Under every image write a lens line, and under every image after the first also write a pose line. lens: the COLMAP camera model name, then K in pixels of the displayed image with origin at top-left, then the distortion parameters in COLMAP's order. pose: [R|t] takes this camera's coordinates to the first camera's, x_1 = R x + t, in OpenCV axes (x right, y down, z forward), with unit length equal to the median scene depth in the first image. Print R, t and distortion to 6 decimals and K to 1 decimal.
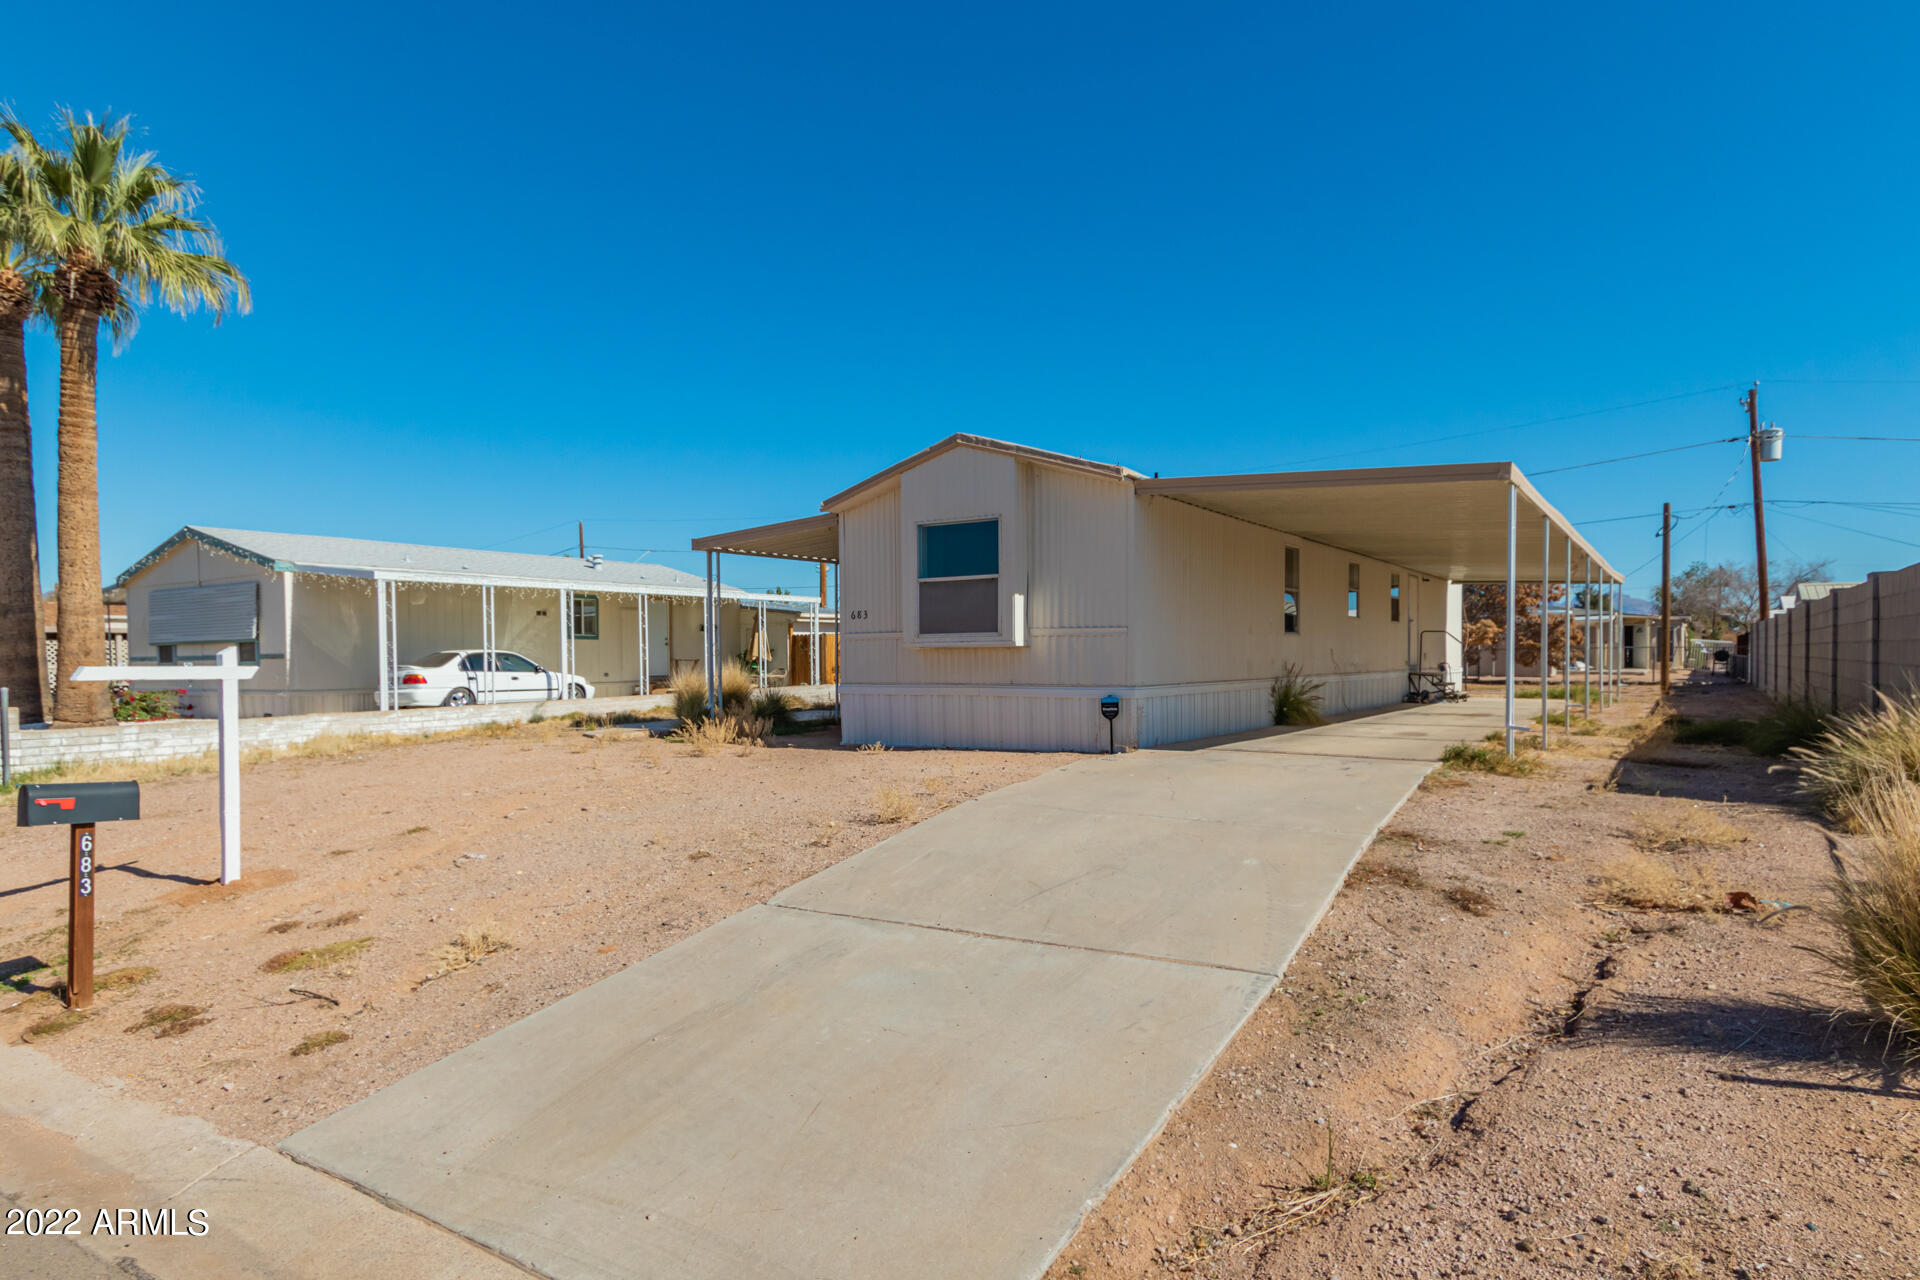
lens RADIAL K [[1096.5, 0, 960.0], [0, 1096.5, 640.0], [0, 0, 1]] dist [0.016806, 0.001270]
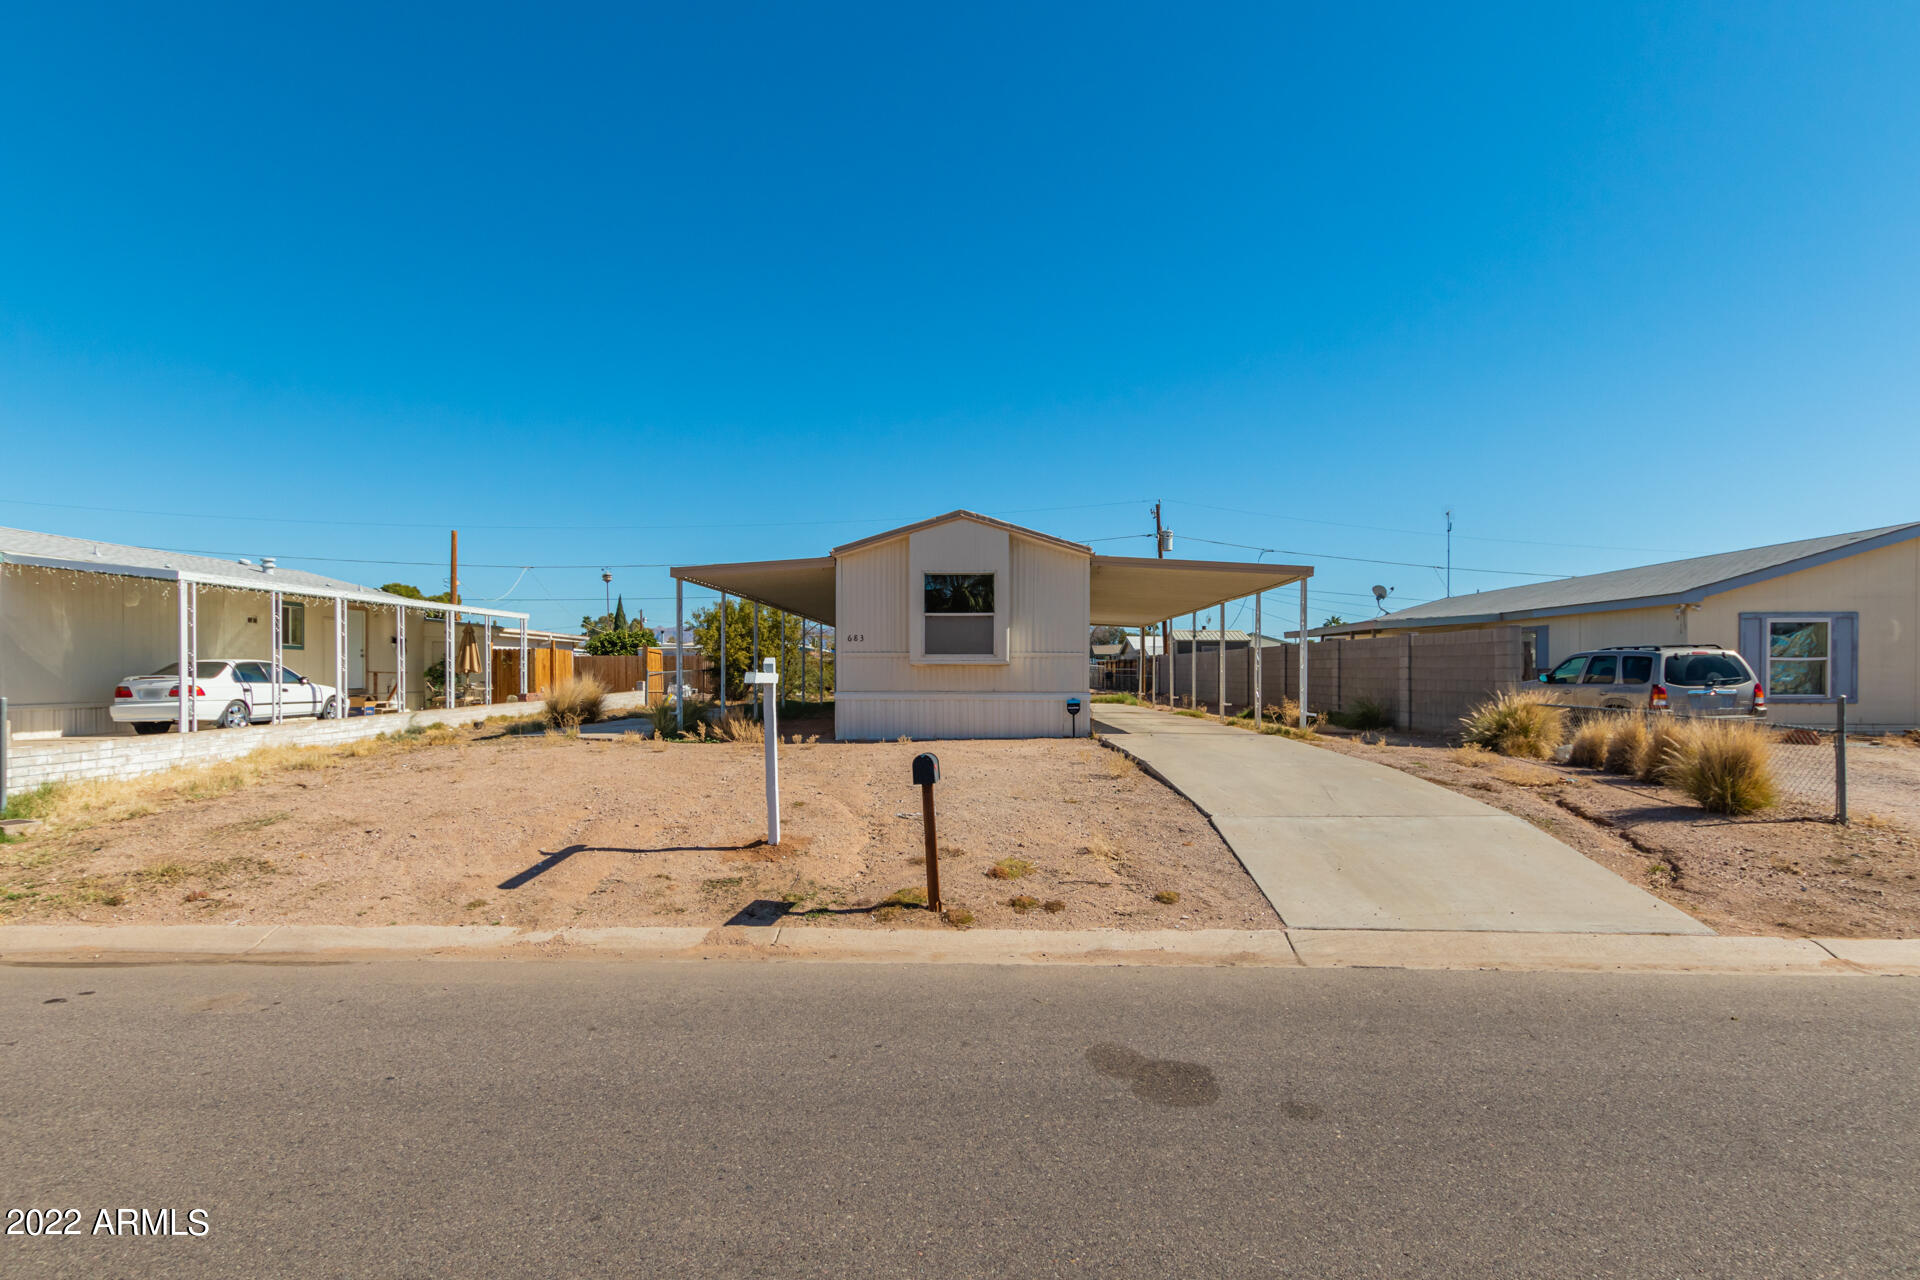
lens RADIAL K [[969.0, 0, 964.0], [0, 969.0, 655.5], [0, 0, 1]] dist [0.018940, -0.001133]
pose [[0.848843, 0.018134, 0.528333, -0.405297], [-0.016086, 0.999835, -0.008472, 0.003442], [-0.528399, -0.001308, 0.848995, -0.021659]]
